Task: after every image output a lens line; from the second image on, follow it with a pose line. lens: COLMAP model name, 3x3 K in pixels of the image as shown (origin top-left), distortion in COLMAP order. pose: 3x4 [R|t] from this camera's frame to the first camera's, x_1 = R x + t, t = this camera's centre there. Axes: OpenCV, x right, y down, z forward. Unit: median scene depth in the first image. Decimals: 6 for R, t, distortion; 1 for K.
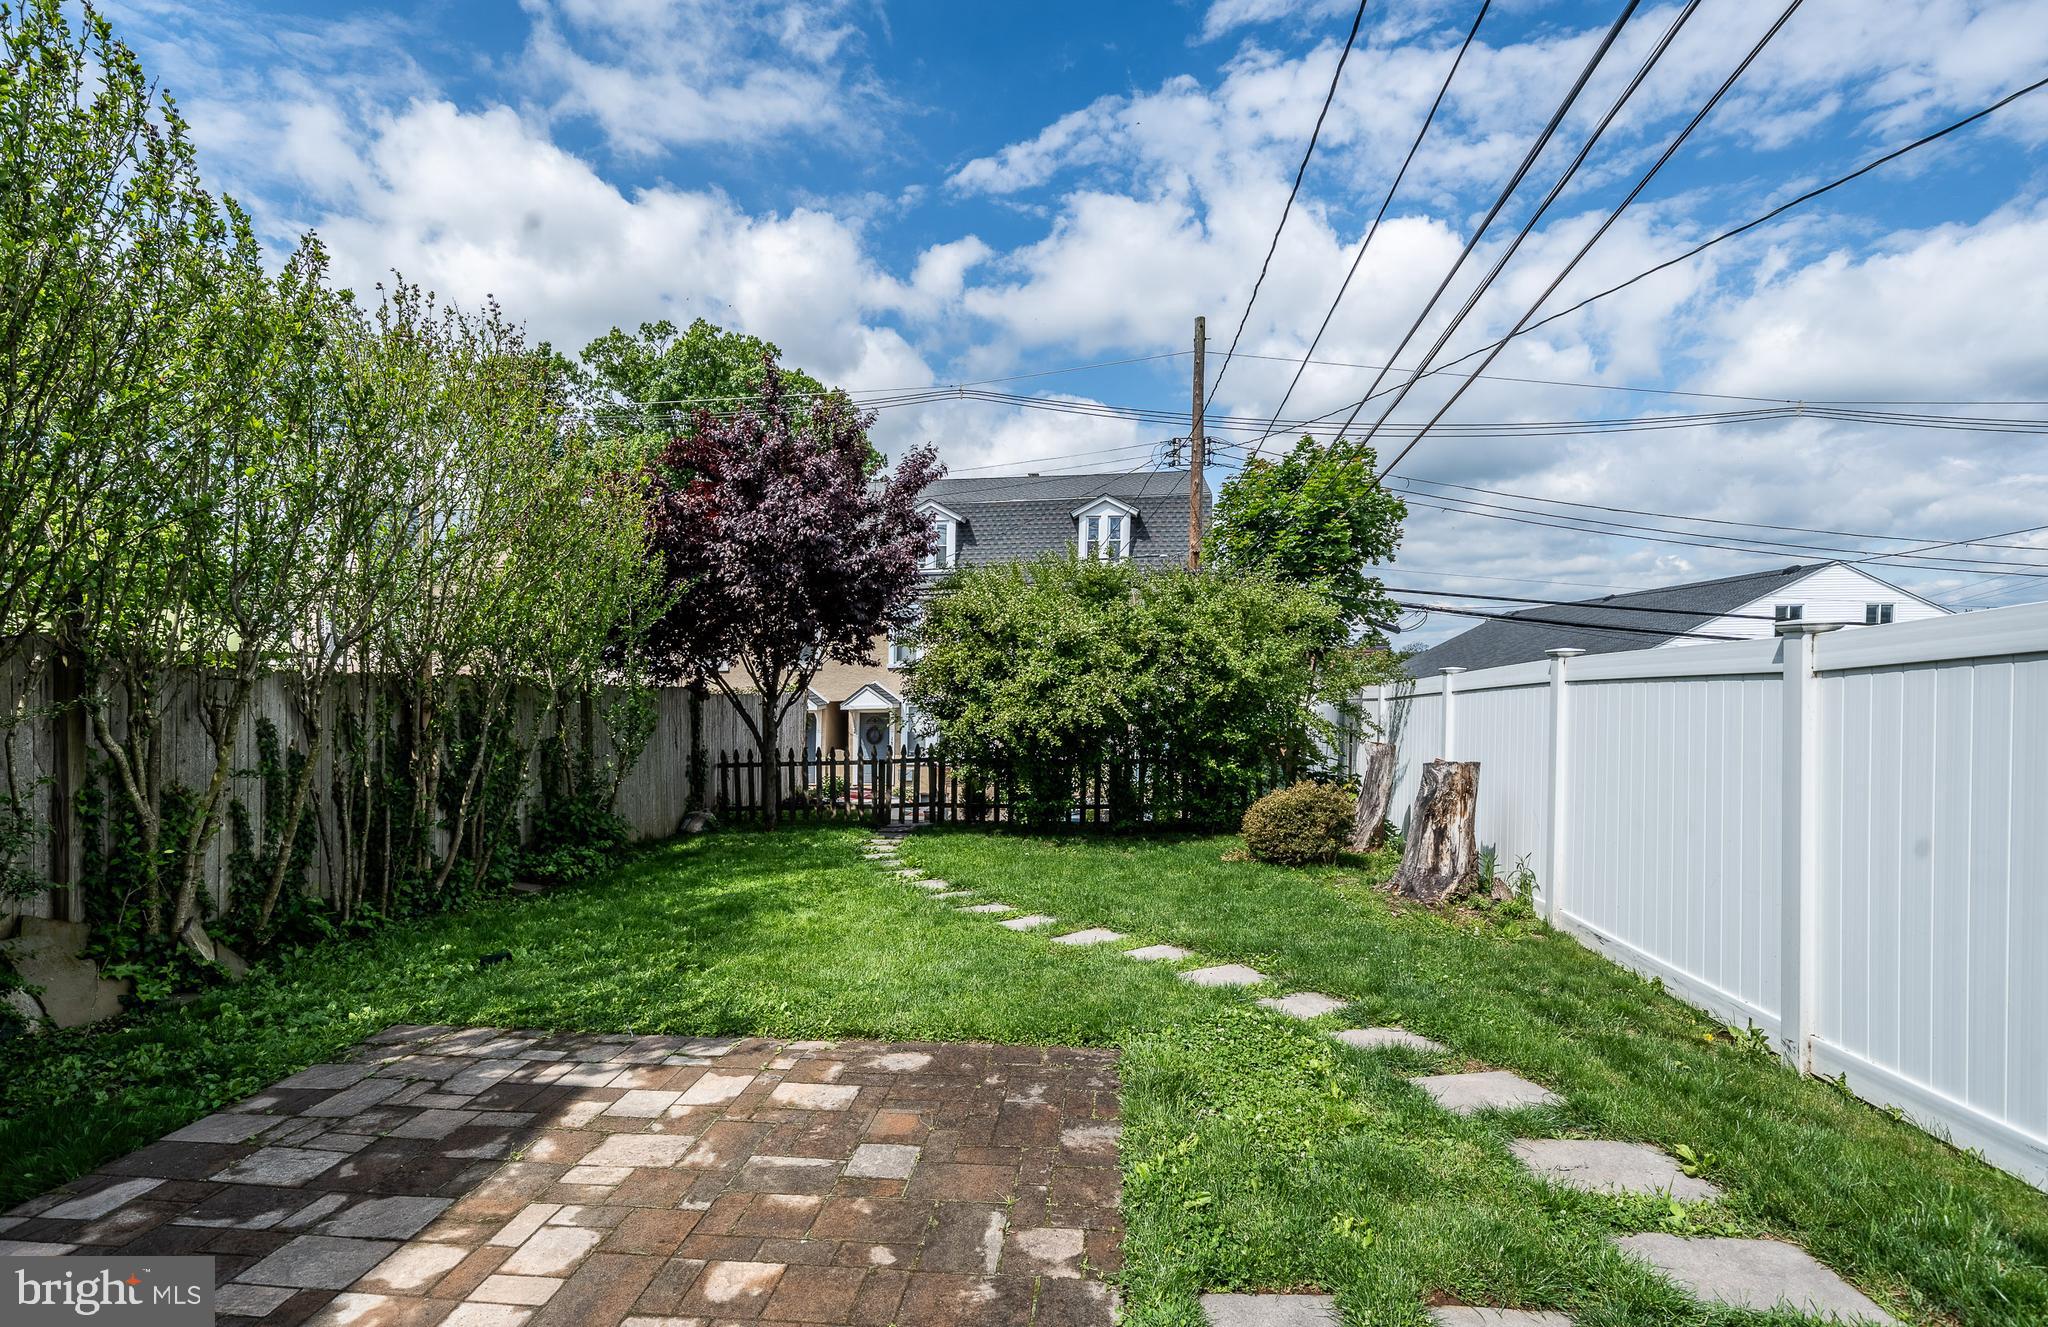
lens RADIAL K [[918.3, 0, 1031.2], [0, 918.3, 661.2], [0, 0, 1]] dist [-0.002677, 0.000309]
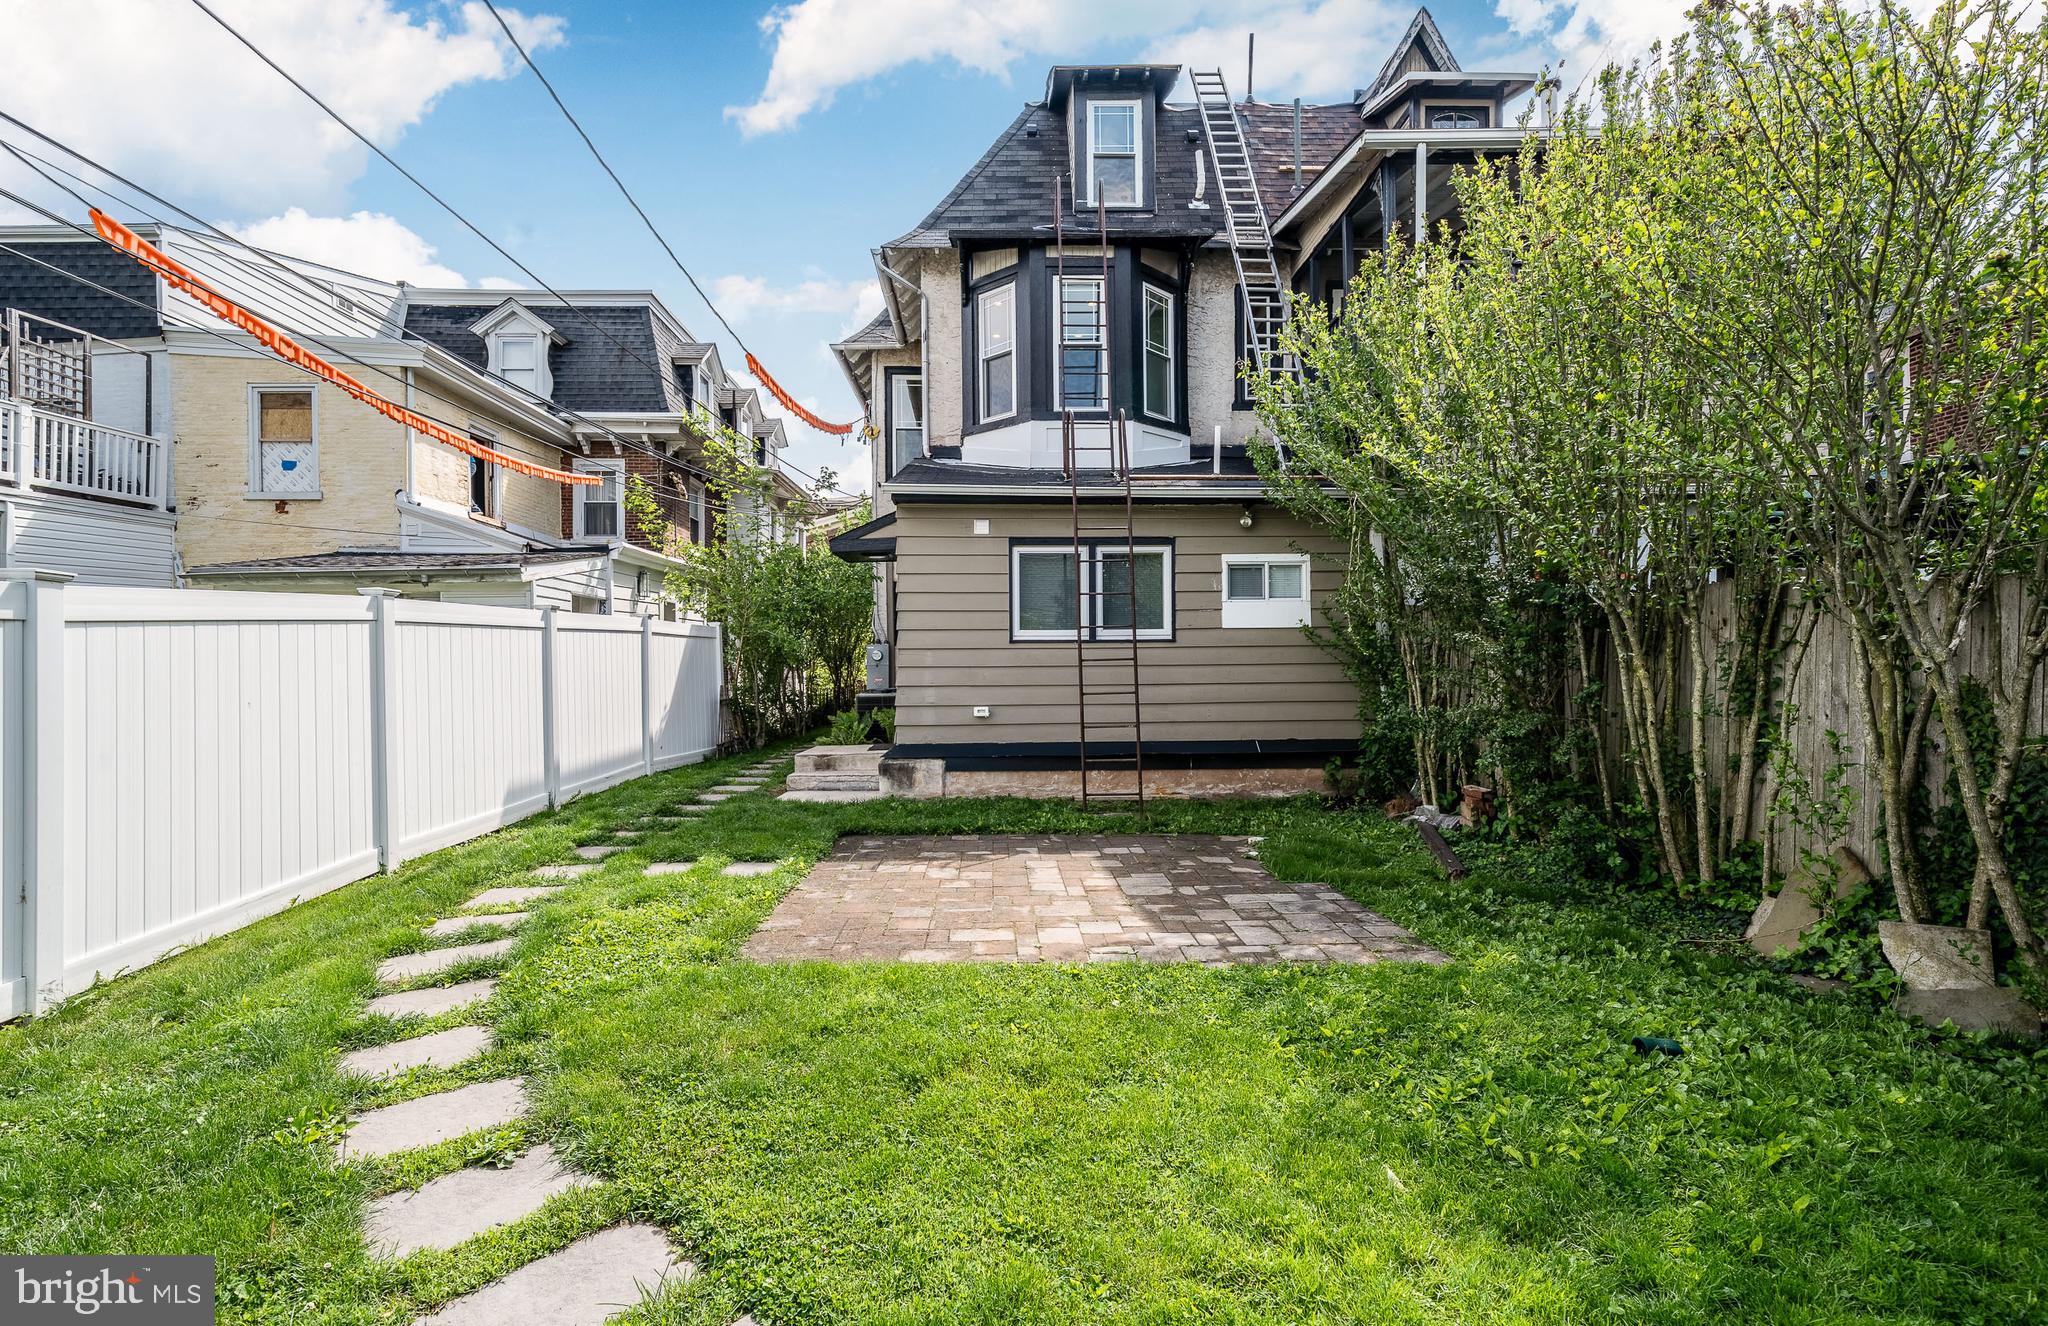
lens RADIAL K [[918.3, 0, 1026.2], [0, 918.3, 655.6], [0, 0, 1]] dist [-0.002677, 0.000309]
pose [[-0.989944, 0.011573, -0.140989, -0.049593], [0.013844, 0.999790, -0.015139, 0.037062], [0.140784, -0.016939, -0.989895, 0.991149]]
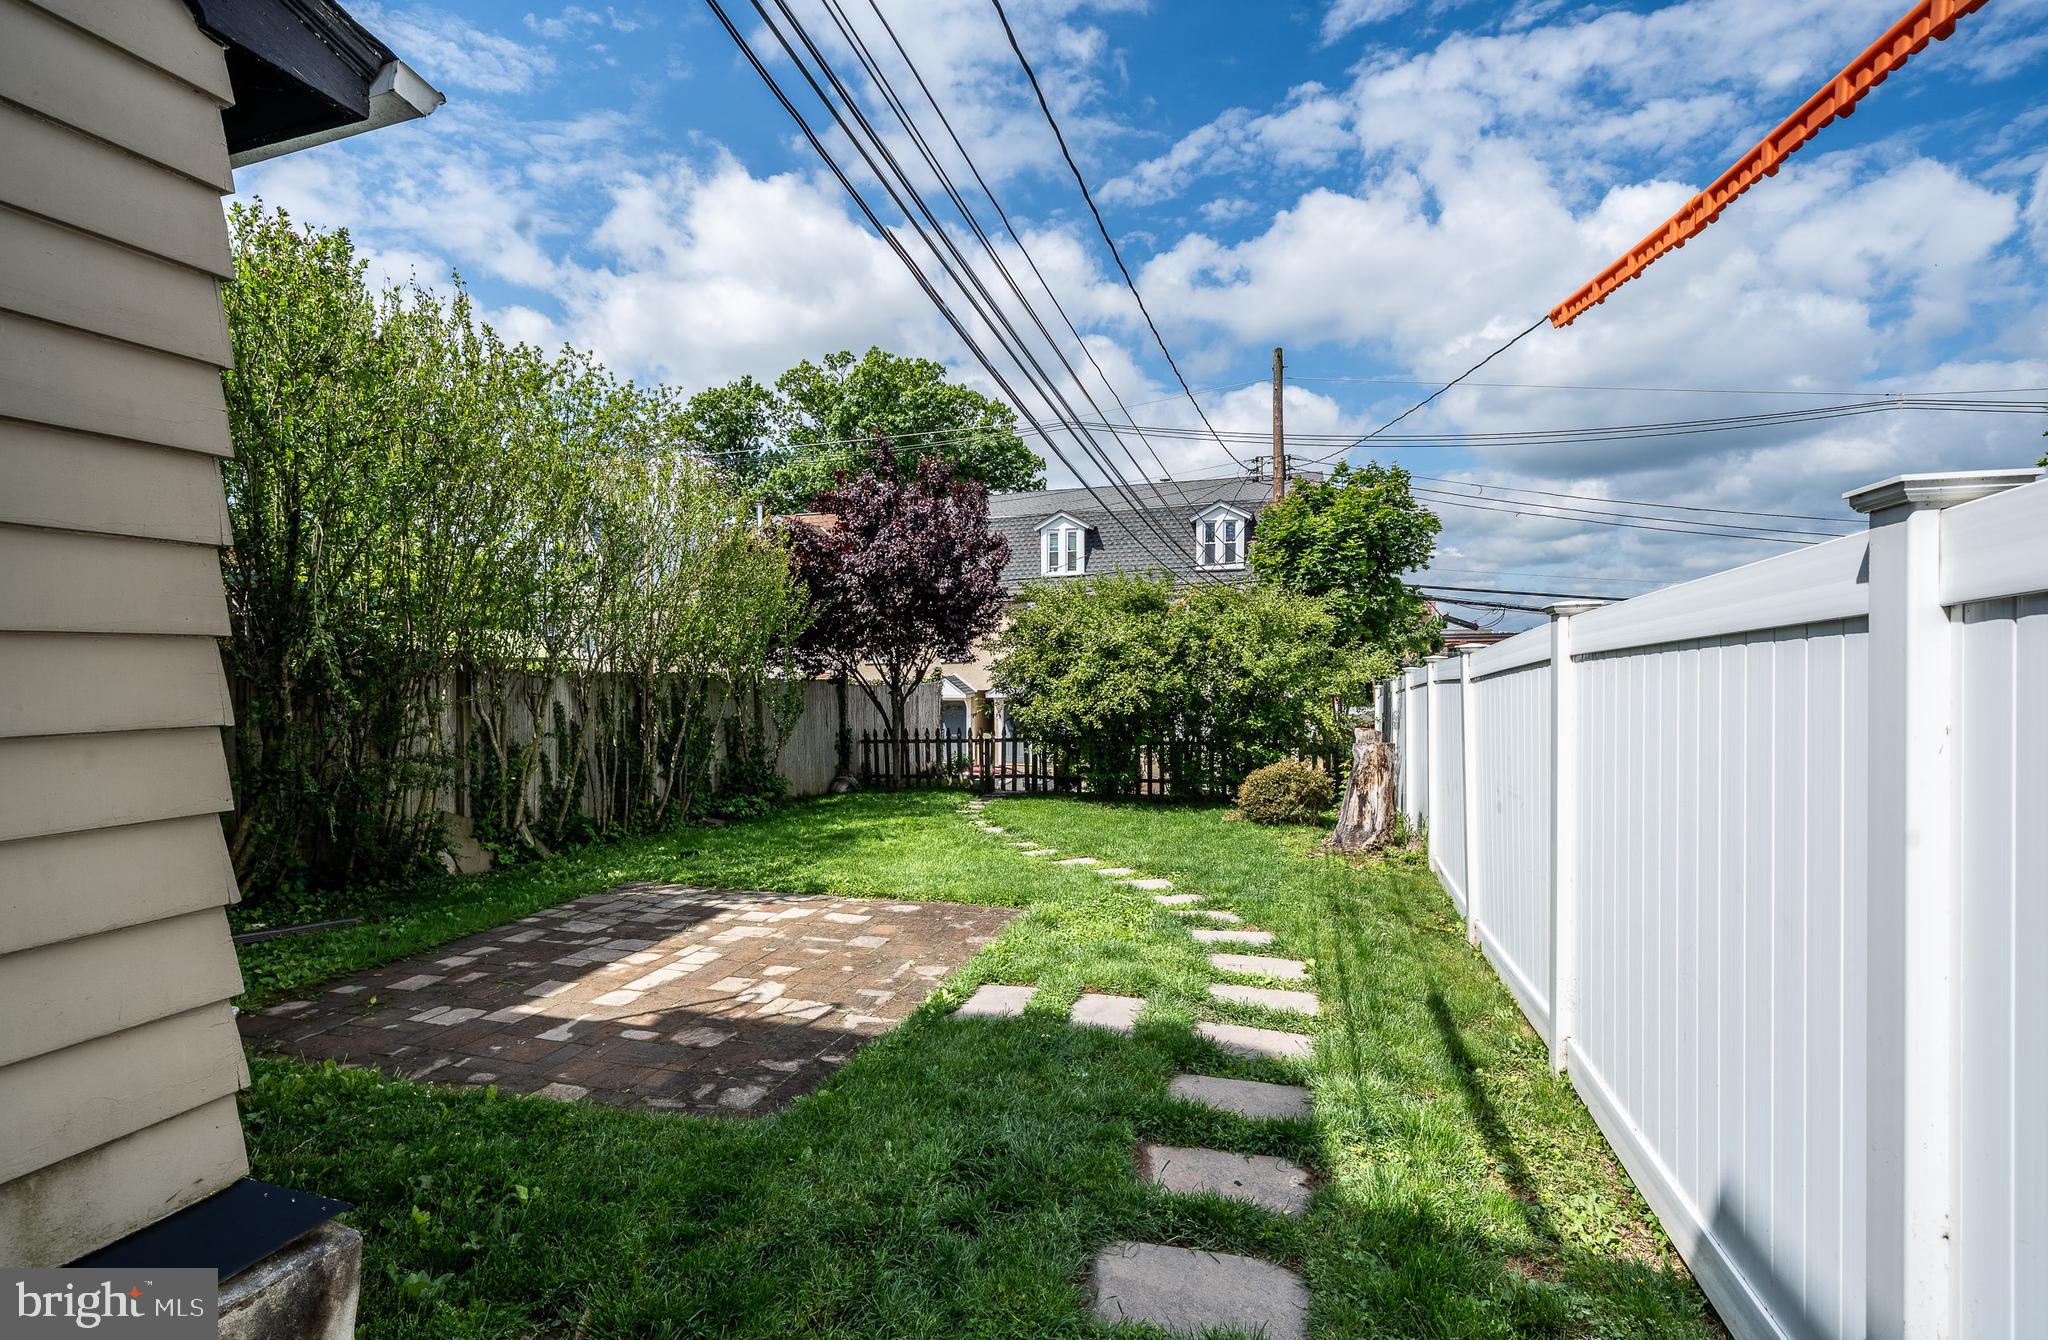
lens RADIAL K [[918.3, 0, 1020.3], [0, 918.3, 678.7], [0, 0, 1]] dist [-0.002677, 0.000309]
pose [[0.978342, 0.002752, -0.206975, 0.189683], [0.003365, 0.999568, 0.029198, -0.013550], [0.206966, -0.029262, 0.977910, -0.265399]]
